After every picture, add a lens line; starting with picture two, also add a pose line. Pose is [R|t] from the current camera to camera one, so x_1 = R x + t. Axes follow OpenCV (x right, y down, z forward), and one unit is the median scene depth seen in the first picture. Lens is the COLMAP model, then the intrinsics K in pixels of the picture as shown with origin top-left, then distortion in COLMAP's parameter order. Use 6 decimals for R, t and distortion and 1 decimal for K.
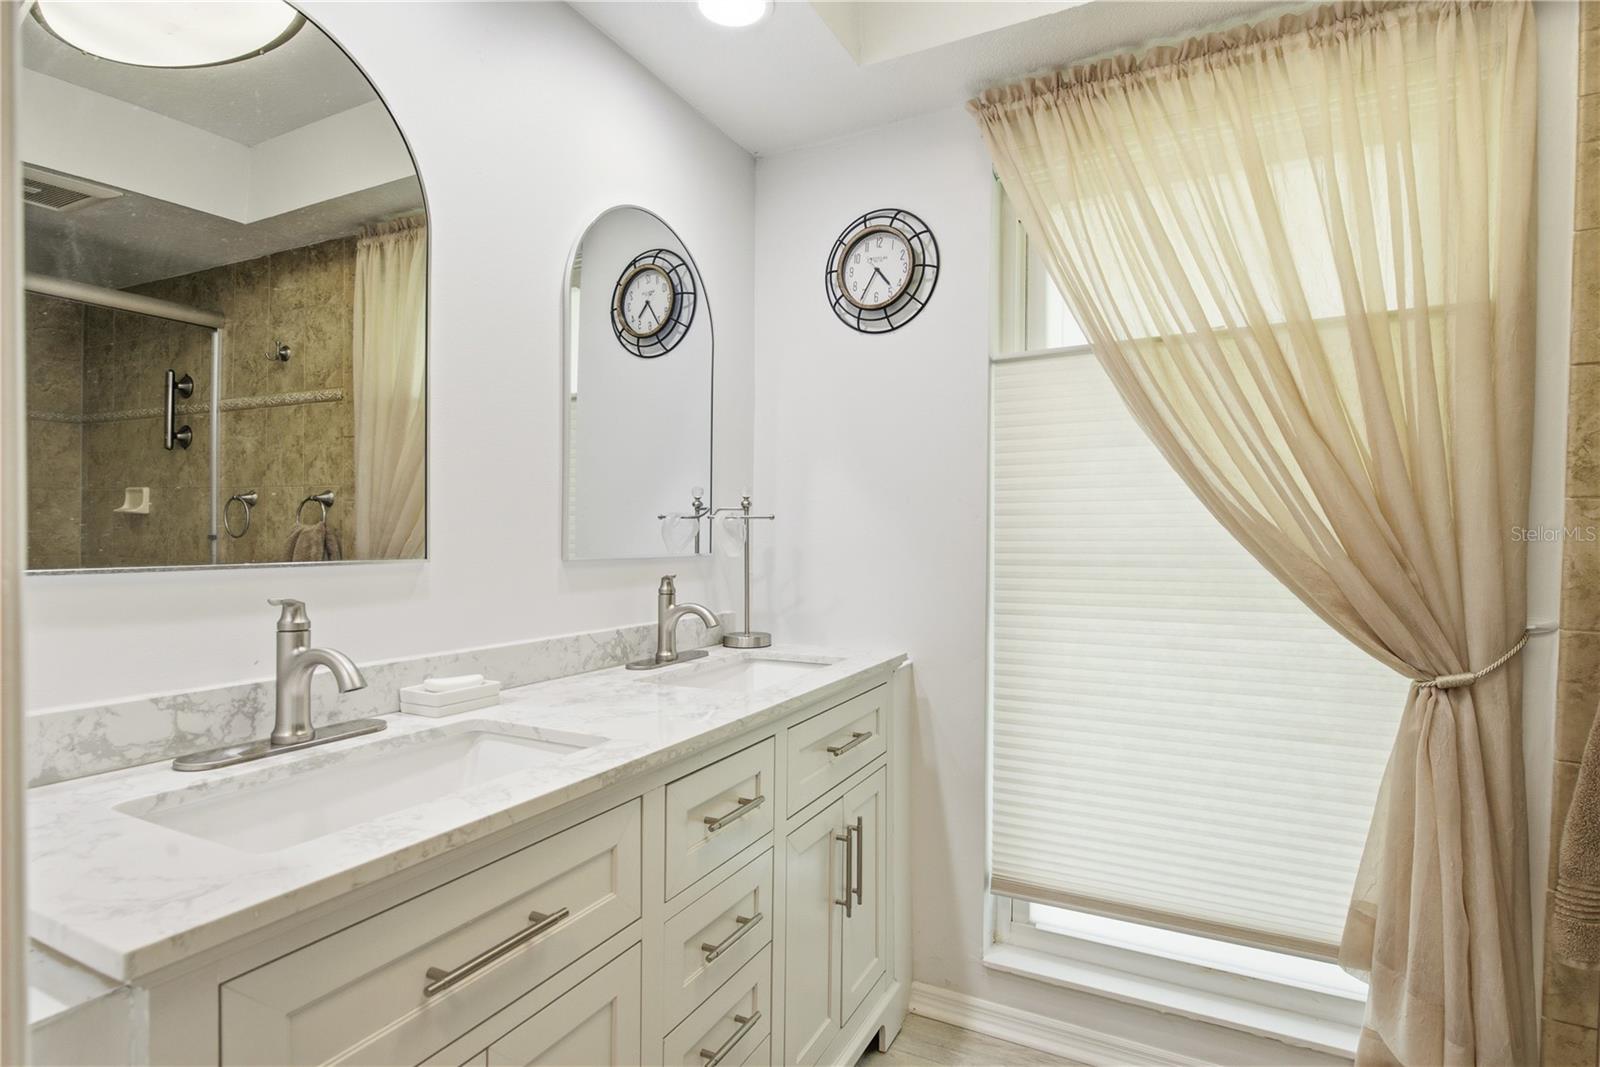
lens RADIAL K [[805.8, 0, 800.6], [0, 805.8, 539.7], [0, 0, 1]] dist [0.001871, -0.000830]
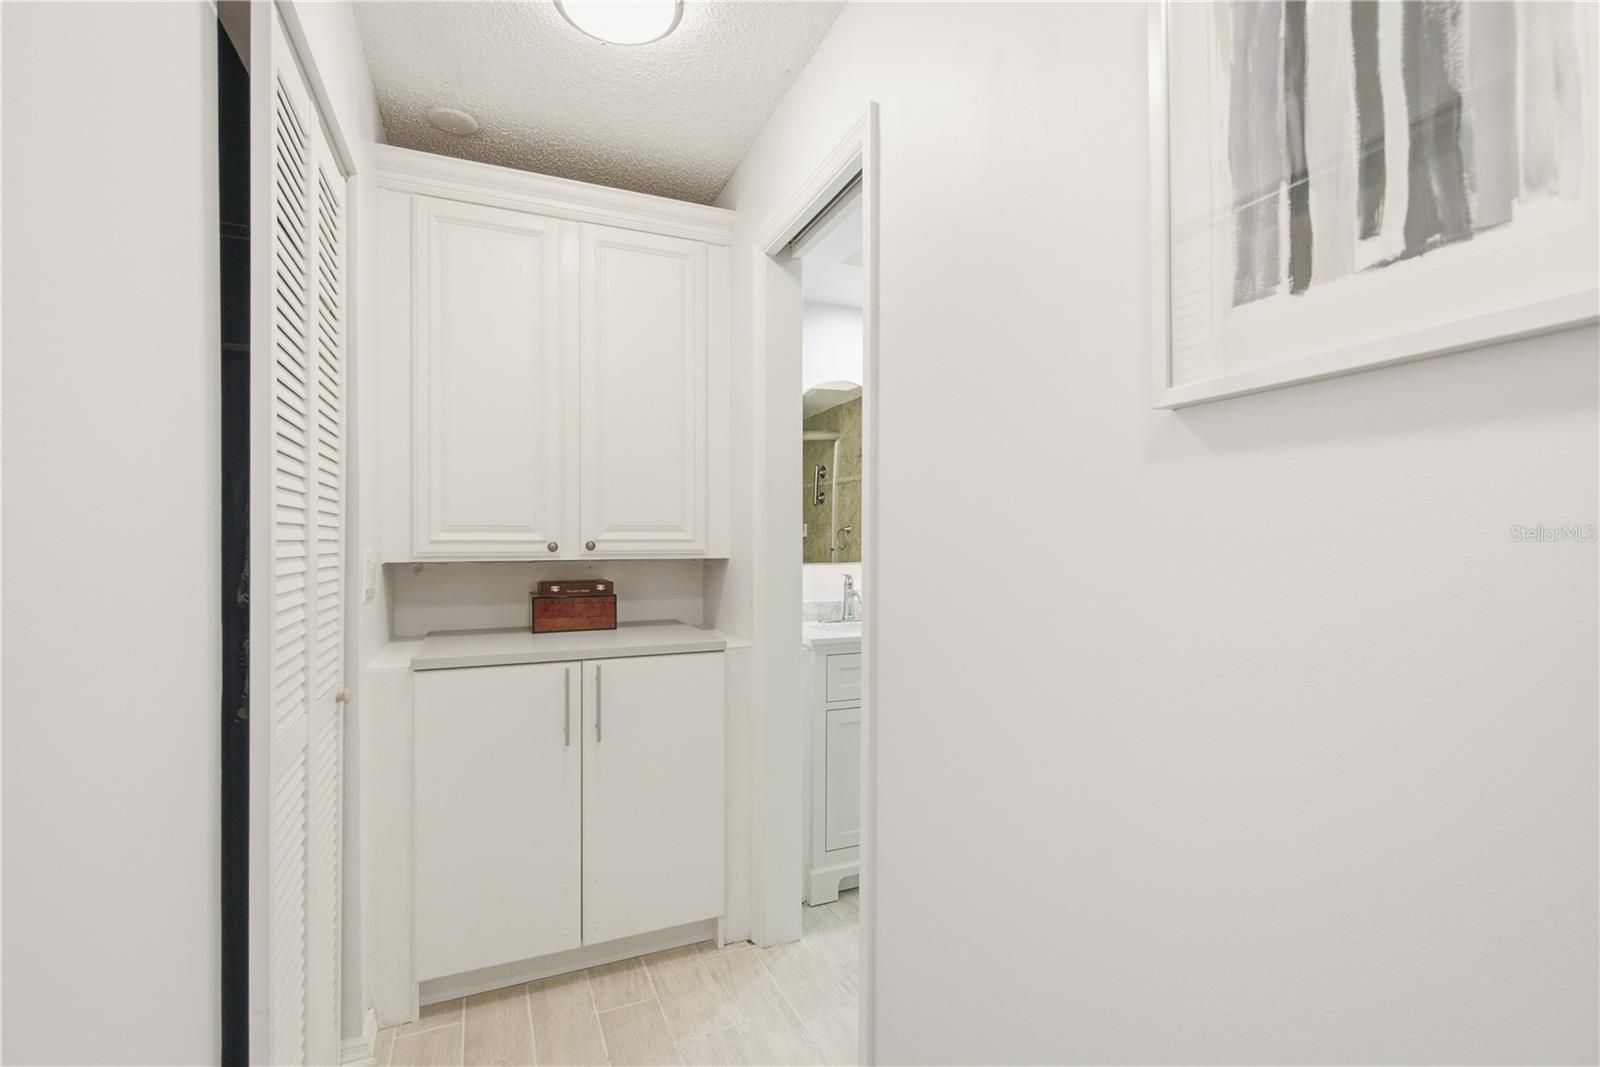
lens RADIAL K [[805.8, 0, 800.6], [0, 805.8, 539.7], [0, 0, 1]] dist [0.001871, -0.000830]
pose [[0.781501, 0.017895, -0.623648, 0.442394], [-0.024202, 0.999706, -0.001643, -0.019961], [0.623435, 0.016378, 0.781704, -0.591690]]
